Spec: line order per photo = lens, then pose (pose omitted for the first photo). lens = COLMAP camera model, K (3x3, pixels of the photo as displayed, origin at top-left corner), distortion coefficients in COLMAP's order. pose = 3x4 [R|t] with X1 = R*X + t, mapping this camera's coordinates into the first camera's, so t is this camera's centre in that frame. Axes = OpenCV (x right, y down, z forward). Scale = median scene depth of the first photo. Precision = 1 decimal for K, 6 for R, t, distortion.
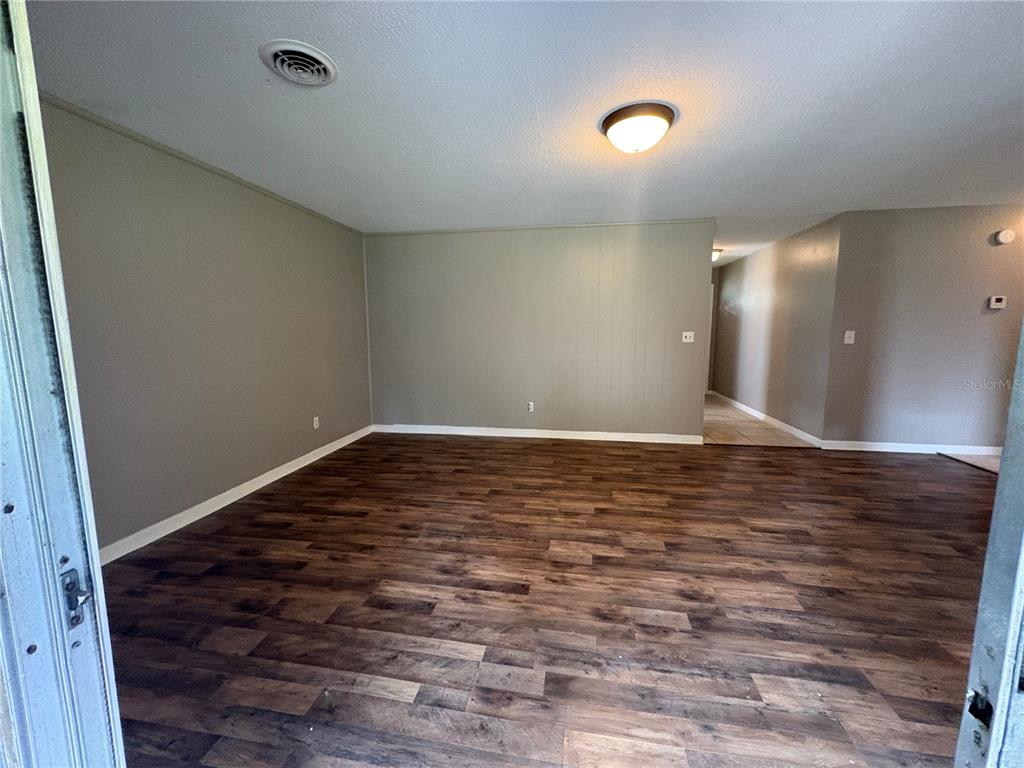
lens RADIAL K [[405.8, 0, 510.6], [0, 405.8, 397.9], [0, 0, 1]] dist [-0.001040, 0.001611]
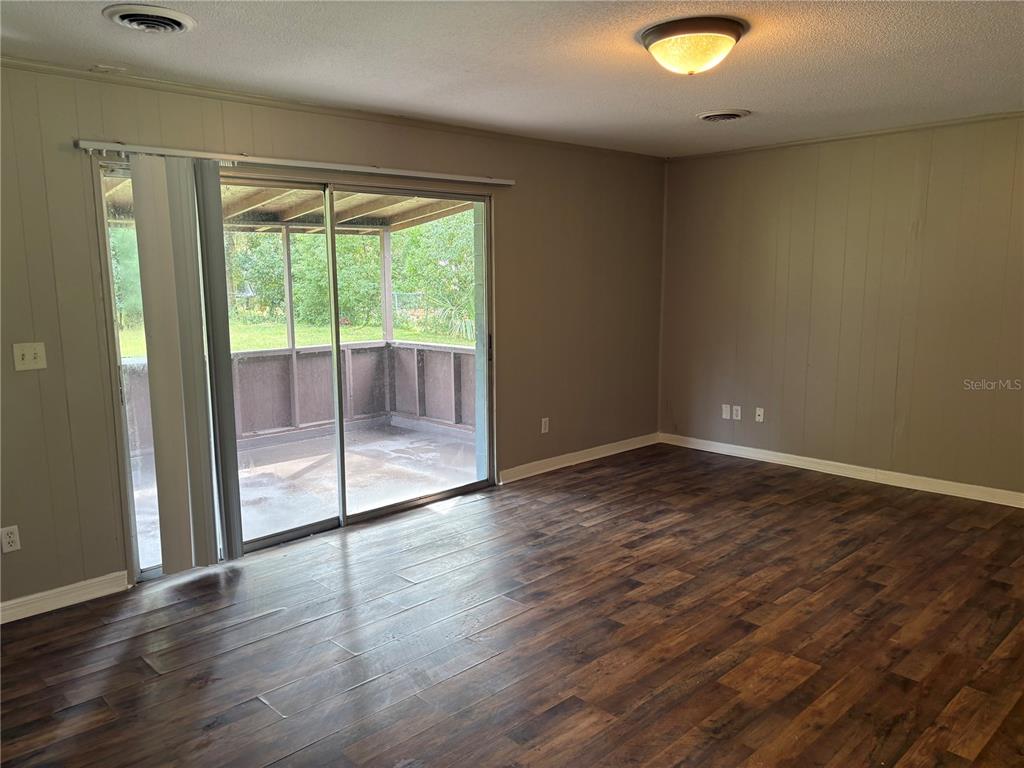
lens RADIAL K [[773.2, 0, 506.6], [0, 773.2, 385.5], [0, 0, 1]] dist [0.054666, -0.050575]
pose [[-0.605028, 0.126337, -0.786117, 1.468934], [-0.116997, 0.962507, 0.244730, -0.348464], [0.787562, 0.240042, -0.567562, 1.452972]]
